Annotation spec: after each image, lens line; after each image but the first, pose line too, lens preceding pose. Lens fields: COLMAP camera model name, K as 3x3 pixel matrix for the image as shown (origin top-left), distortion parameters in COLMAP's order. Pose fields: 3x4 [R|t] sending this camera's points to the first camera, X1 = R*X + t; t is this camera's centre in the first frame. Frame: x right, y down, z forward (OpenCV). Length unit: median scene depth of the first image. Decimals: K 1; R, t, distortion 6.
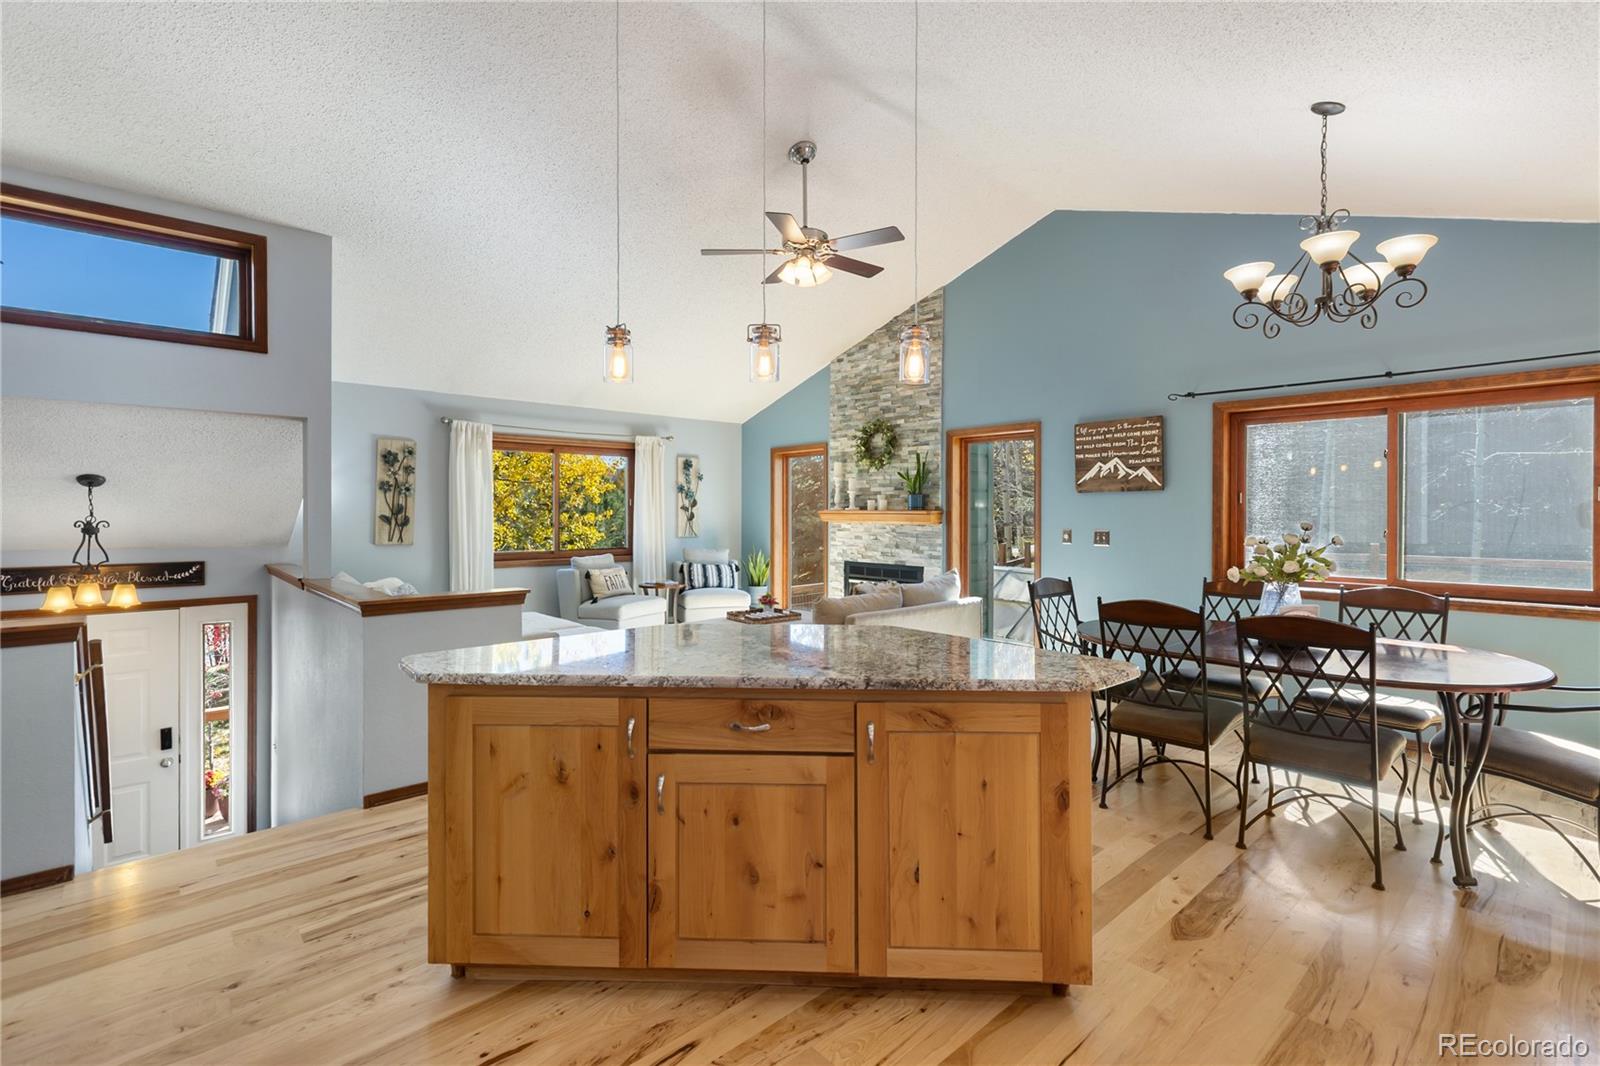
lens RADIAL K [[728.6, 0, 804.0], [0, 728.6, 511.6], [0, 0, 1]] dist [0.011480, -0.000666]
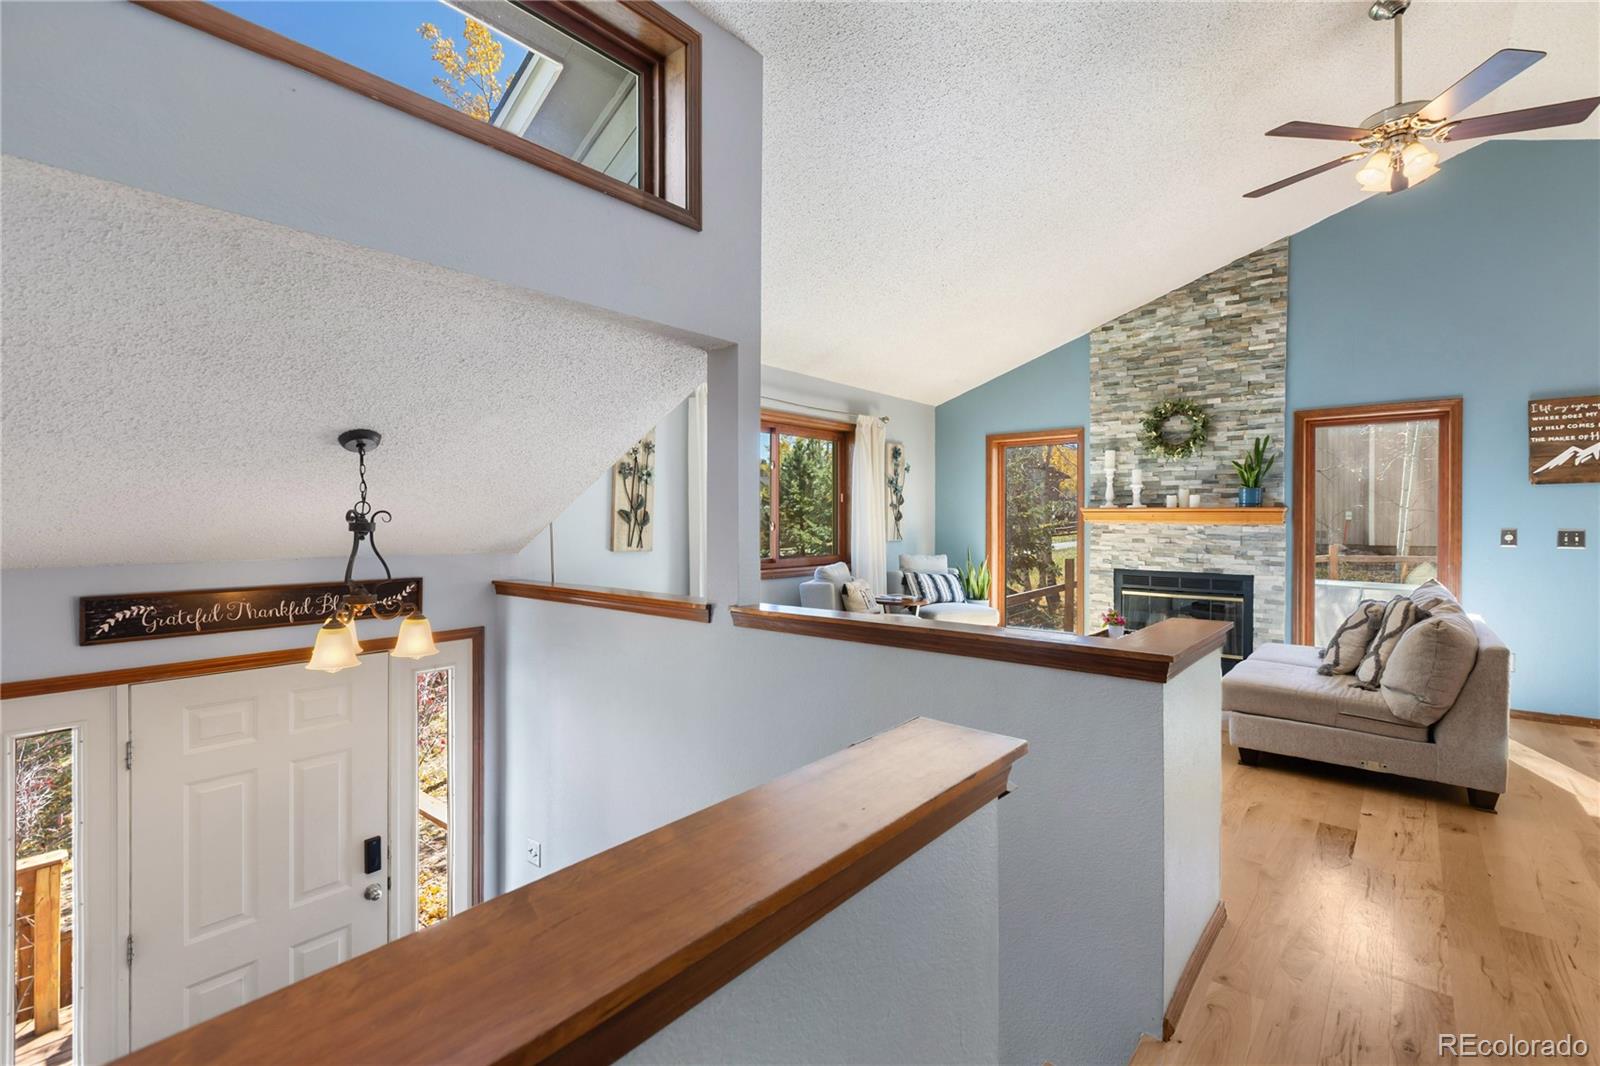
lens RADIAL K [[728.6, 0, 810.8], [0, 728.6, 523.4], [0, 0, 1]] dist [0.011480, -0.000666]
pose [[0.989679, 0.000946, 0.143297, -0.440494], [-0.001890, 0.999977, 0.006448, 0.011574], [-0.143287, -0.006652, 0.989659, 0.238876]]
